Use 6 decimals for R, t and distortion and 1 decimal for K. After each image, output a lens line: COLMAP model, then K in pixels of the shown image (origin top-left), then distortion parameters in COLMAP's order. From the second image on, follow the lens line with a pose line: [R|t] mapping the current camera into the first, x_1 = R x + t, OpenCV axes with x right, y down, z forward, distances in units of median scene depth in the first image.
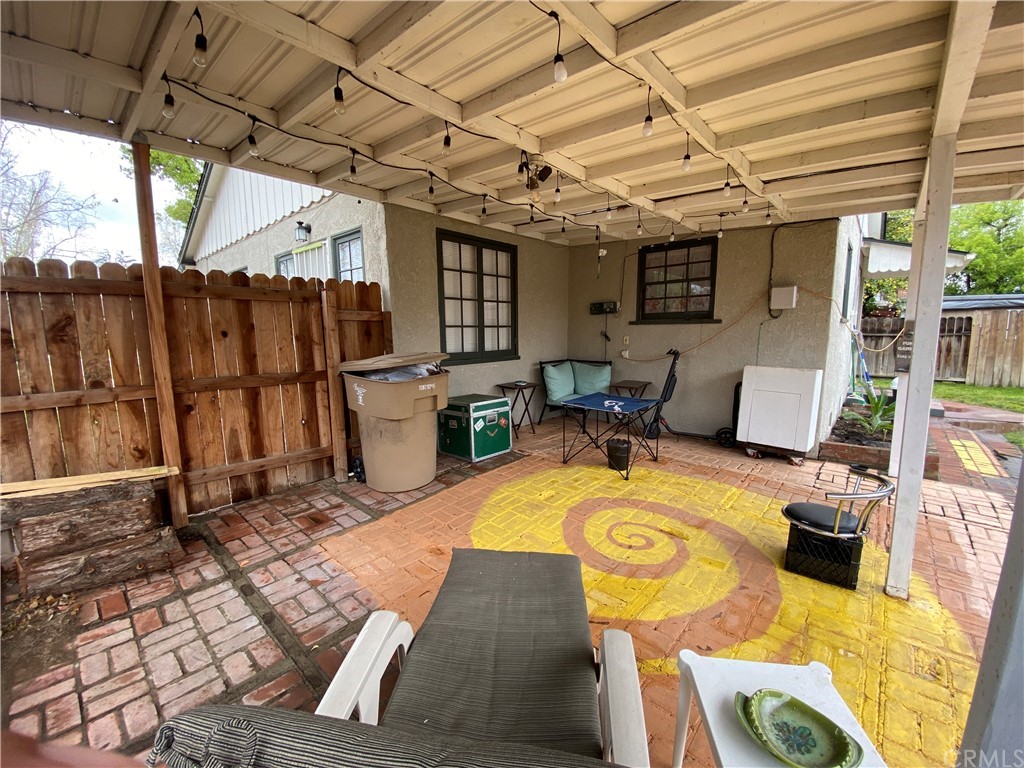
lens RADIAL K [[415.7, 0, 506.6], [0, 415.7, 384.2], [0, 0, 1]] dist [0.000128, -0.000392]
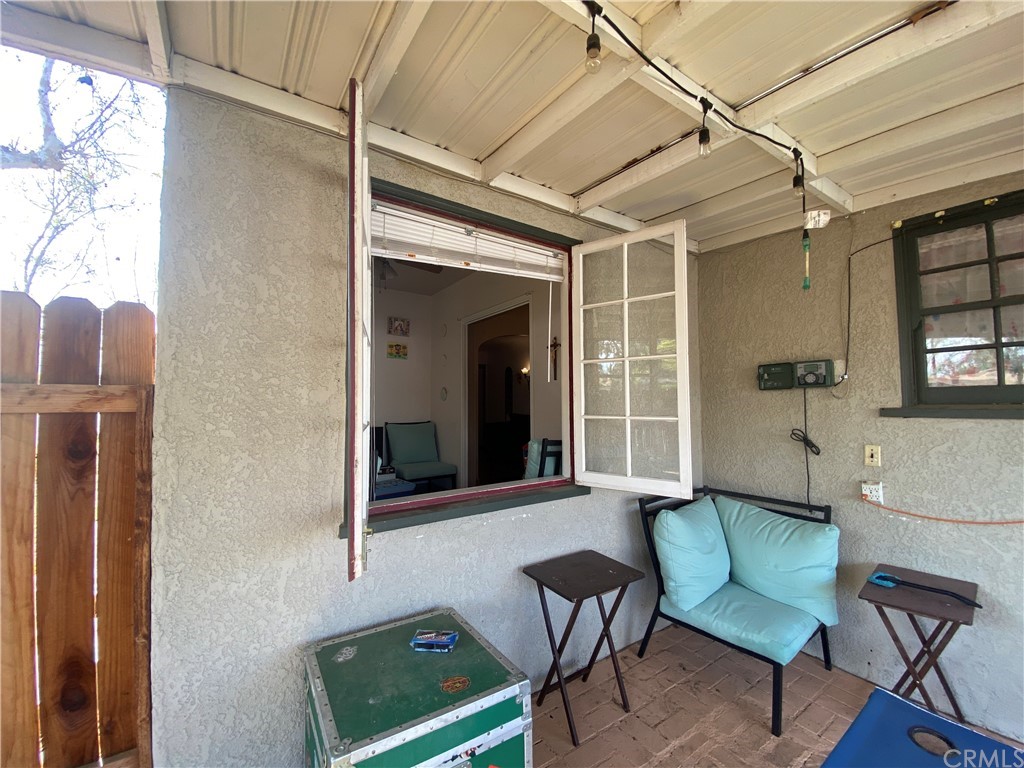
lens RADIAL K [[415.7, 0, 508.6], [0, 415.7, 376.7], [0, 0, 1]] dist [0.000128, -0.000392]
pose [[0.971009, -0.007823, -0.238915, 0.058812], [-0.037938, 0.981753, -0.186338, -0.107275], [0.236013, 0.190000, 0.952994, 0.616310]]
